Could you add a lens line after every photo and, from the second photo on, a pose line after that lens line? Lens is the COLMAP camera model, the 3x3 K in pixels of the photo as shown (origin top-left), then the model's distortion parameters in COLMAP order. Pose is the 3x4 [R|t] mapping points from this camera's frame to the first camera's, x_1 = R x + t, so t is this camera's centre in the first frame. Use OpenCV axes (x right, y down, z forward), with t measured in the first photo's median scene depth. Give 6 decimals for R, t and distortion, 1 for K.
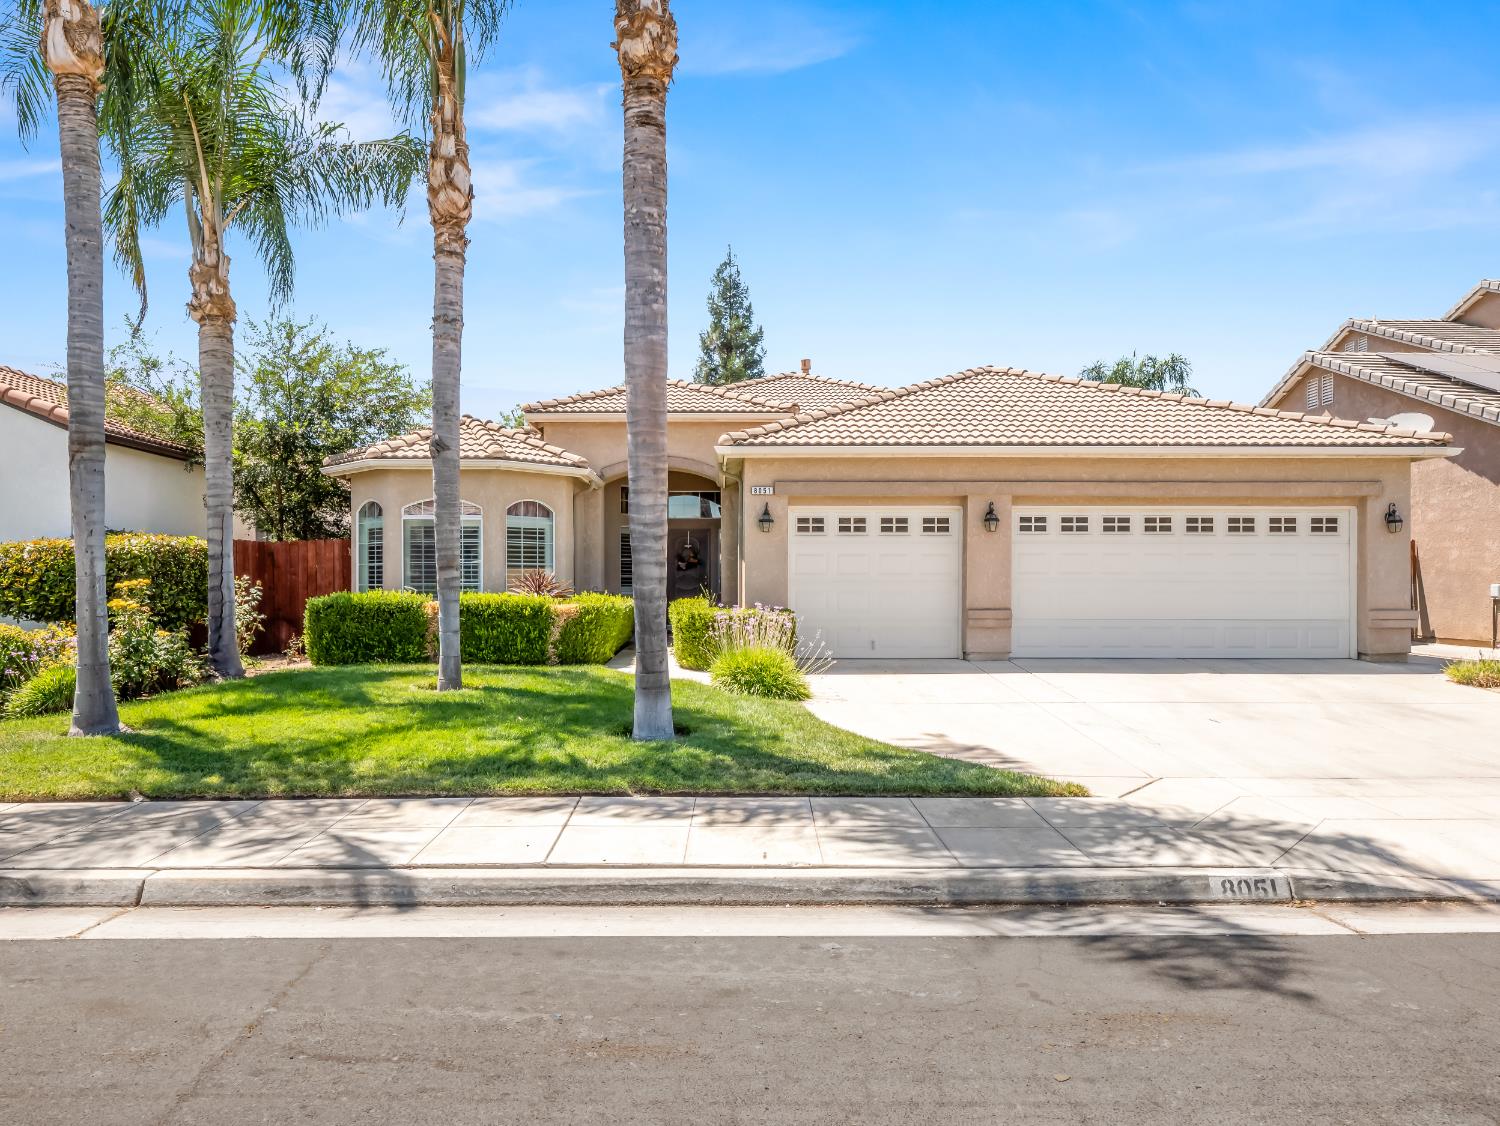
lens RADIAL K [[946.3, 0, 750.5], [0, 946.3, 555.5], [0, 0, 1]] dist [-0.000190, -0.000793]
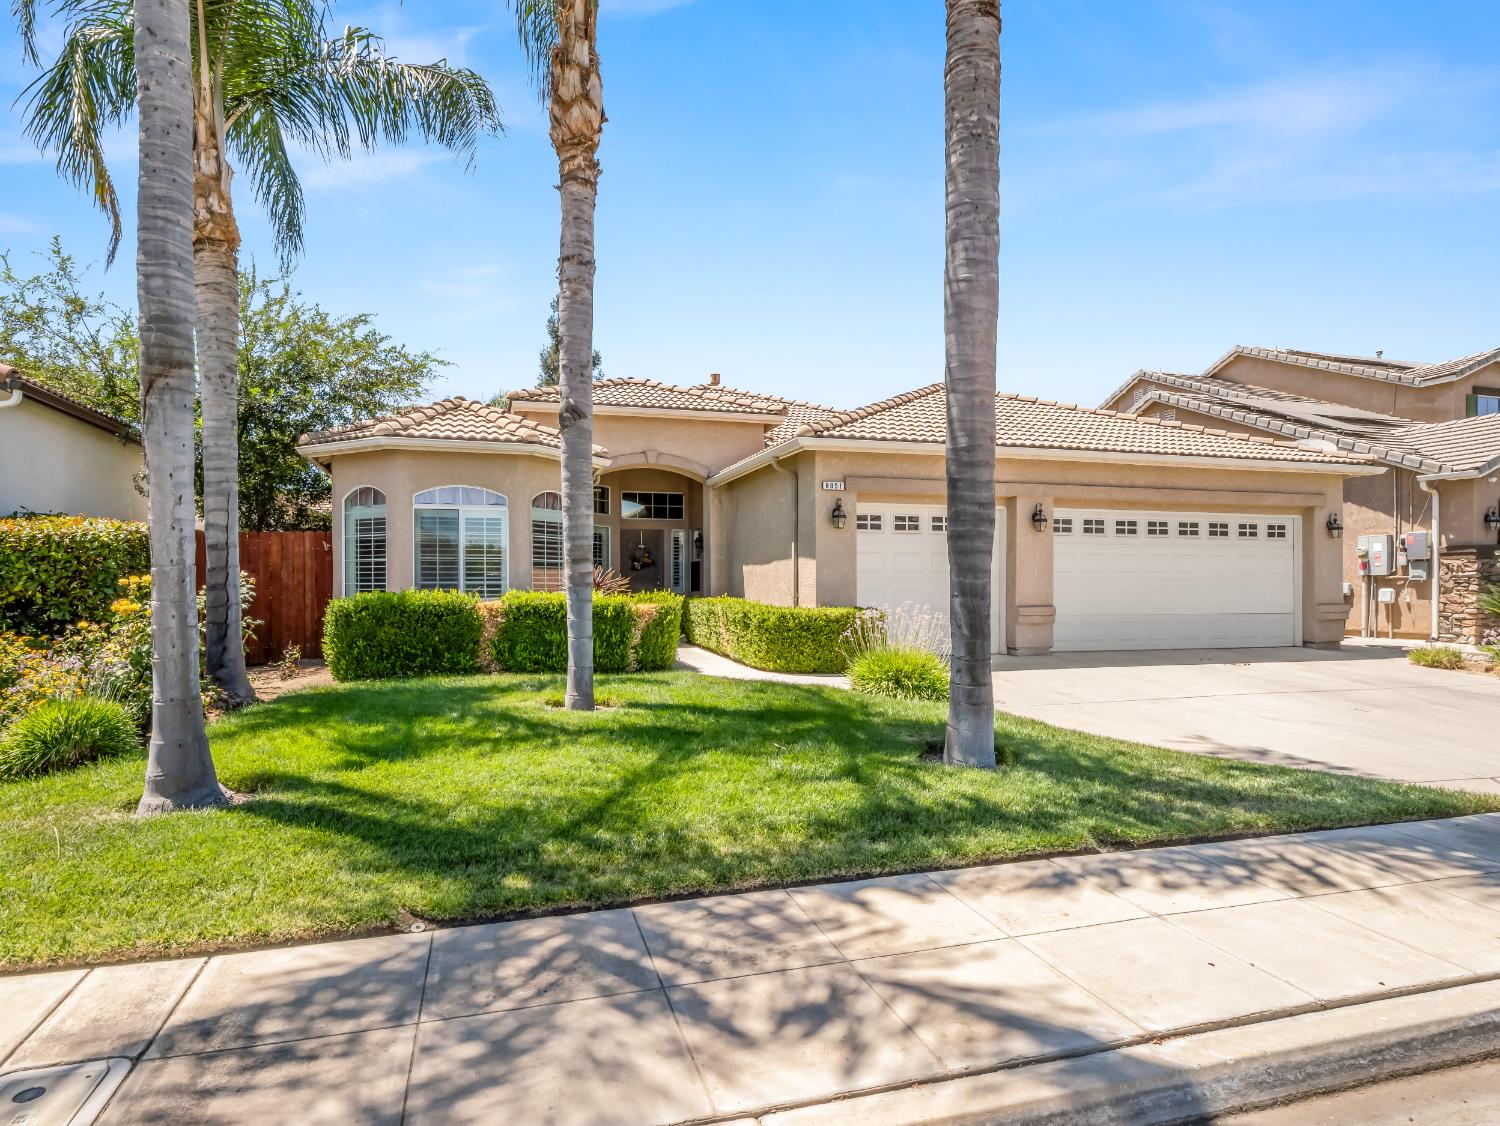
lens RADIAL K [[784.3, 0, 682.3], [0, 784.3, 564.9], [0, 0, 1]] dist [-0.003039, -0.000830]
pose [[0.967848, 0.005736, 0.251469, -0.351680], [-0.006232, 0.999980, 0.001177, 0.013246], [-0.251457, -0.002707, 0.967865, 0.271447]]
